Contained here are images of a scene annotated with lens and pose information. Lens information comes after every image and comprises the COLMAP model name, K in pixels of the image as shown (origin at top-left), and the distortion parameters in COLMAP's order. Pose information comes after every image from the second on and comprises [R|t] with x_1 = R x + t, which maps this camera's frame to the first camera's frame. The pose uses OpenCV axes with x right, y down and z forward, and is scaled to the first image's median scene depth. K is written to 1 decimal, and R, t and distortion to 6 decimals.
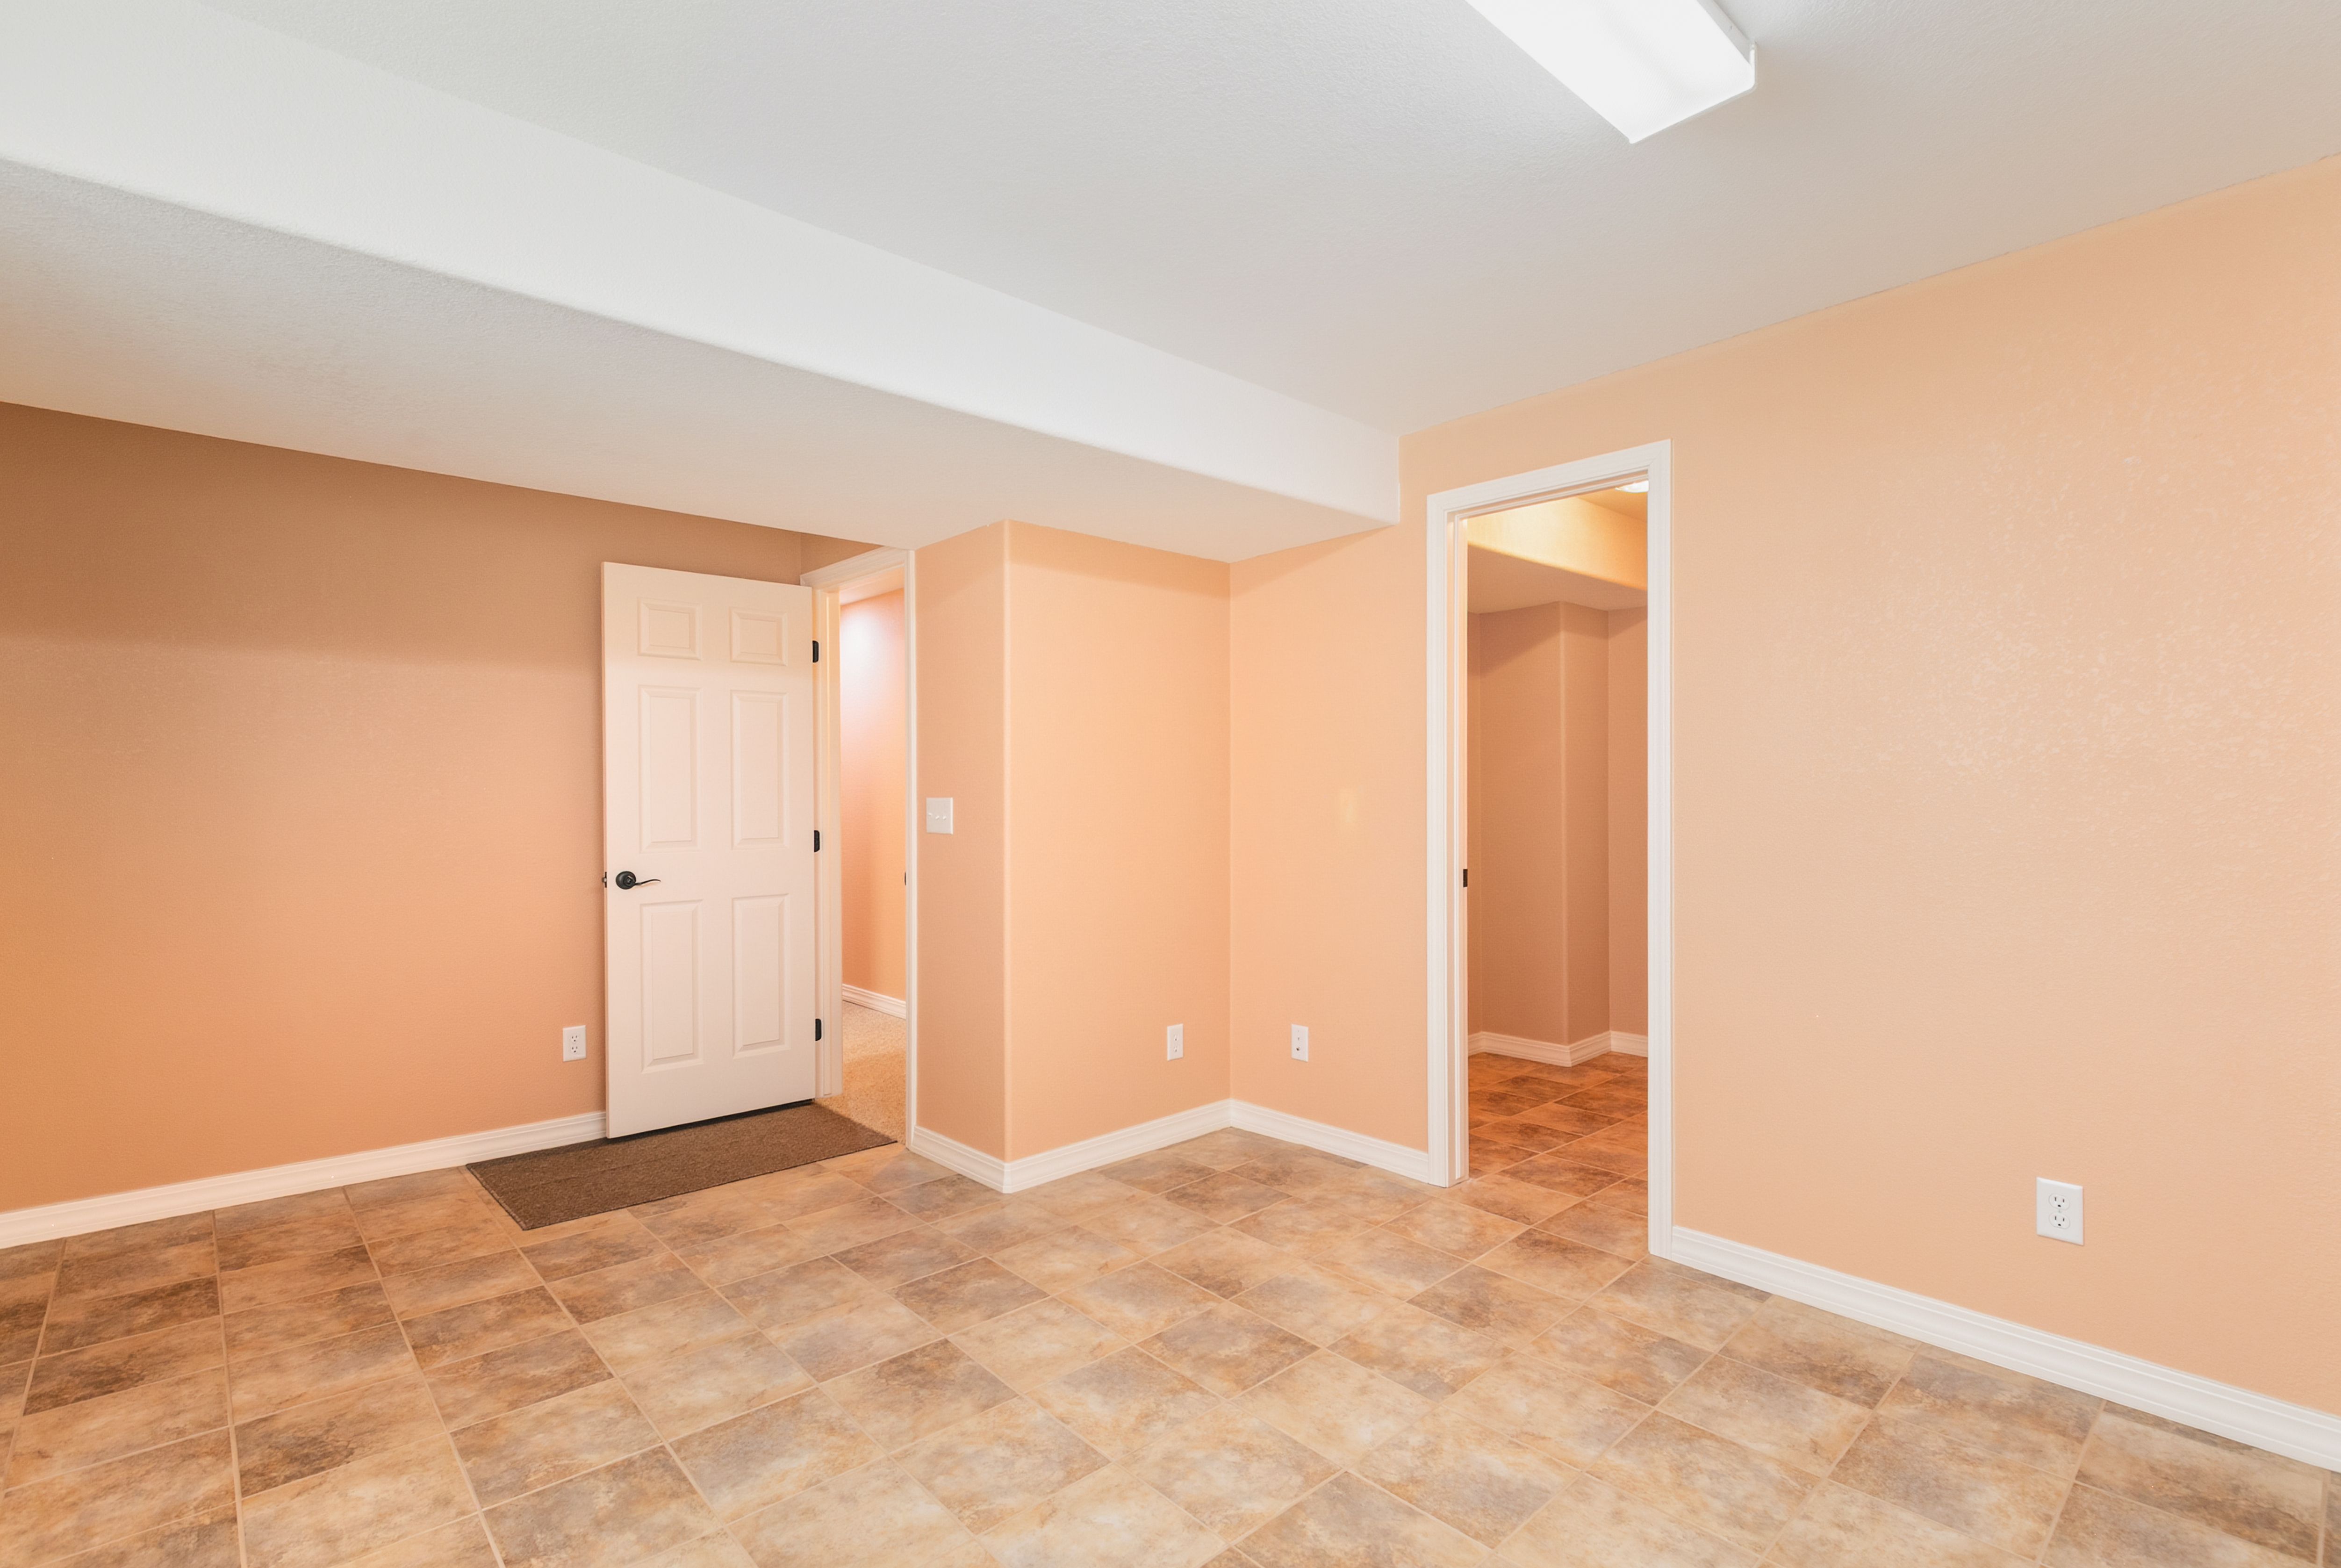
lens RADIAL K [[1067.5, 0, 1169.1], [0, 1067.5, 789.1], [0, 0, 1]] dist [0.013771, -0.000526]
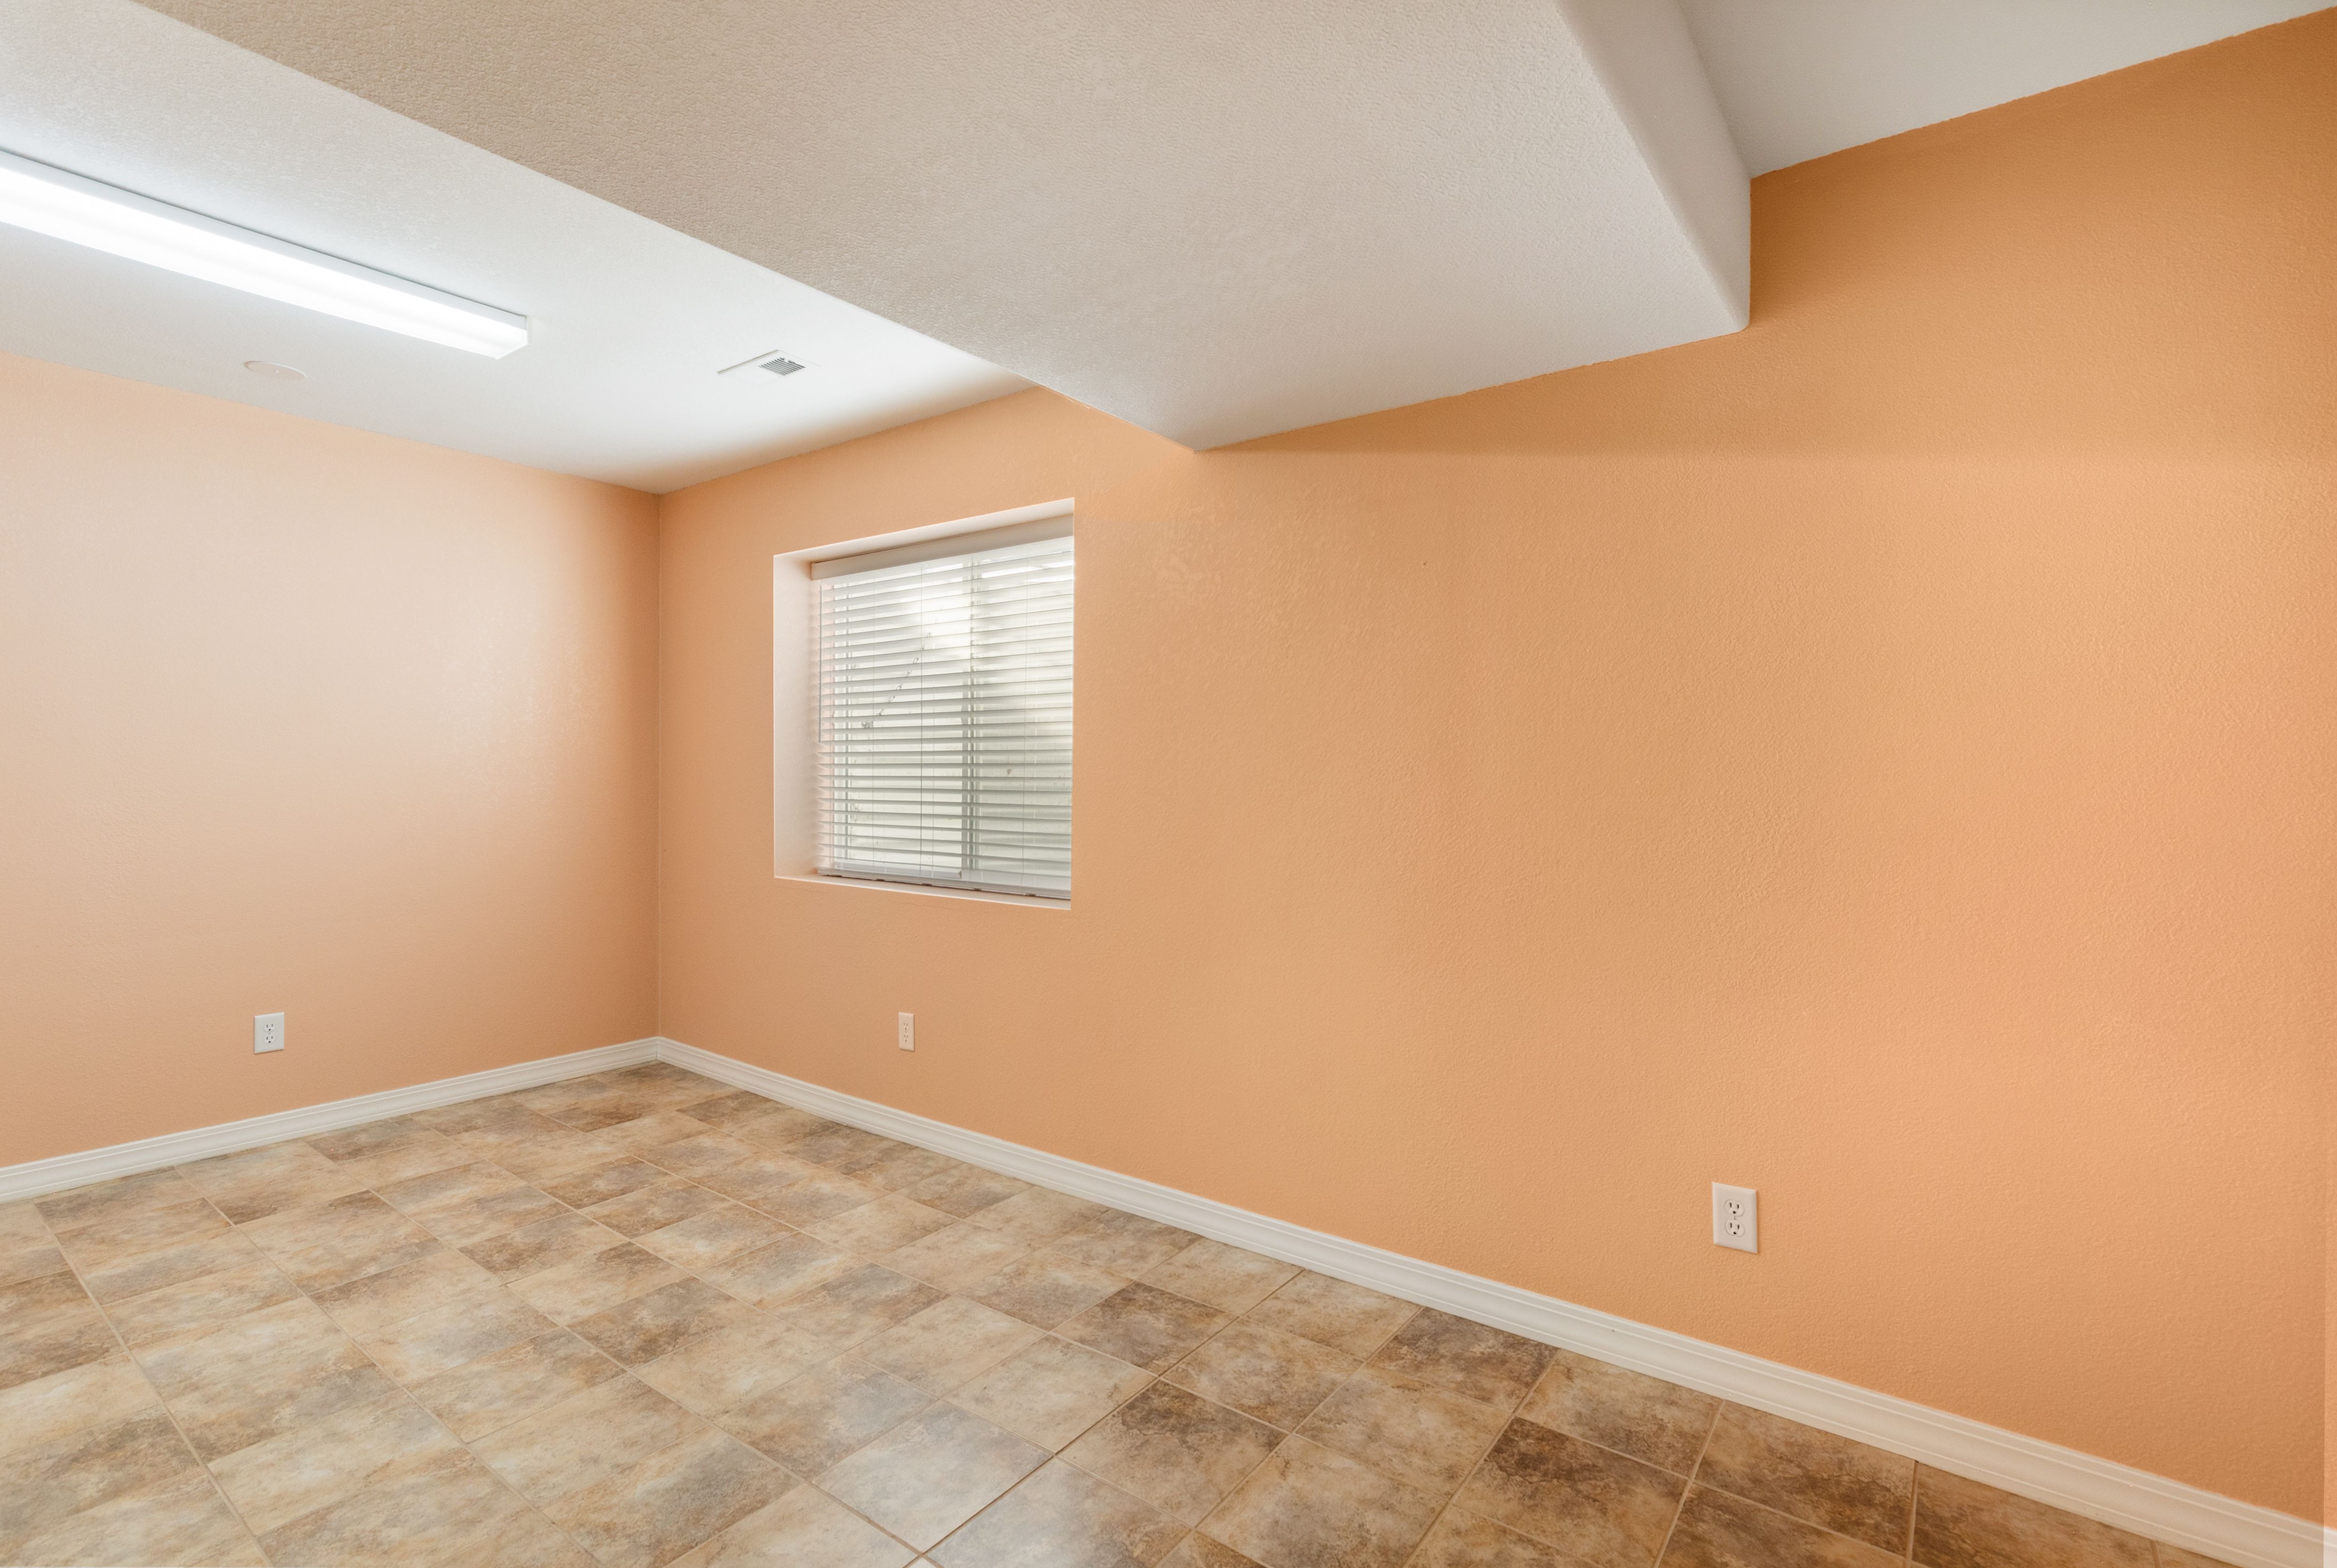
lens RADIAL K [[1066.0, 0, 1137.7], [0, 1066.0, 778.9], [0, 0, 1]] dist [0.014602, -0.003921]
pose [[-0.987001, 0.001723, -0.160703, -0.628389], [0.001752, 0.999998, -0.000040, 0.023946], [0.160703, -0.000321, -0.987003, 2.023177]]
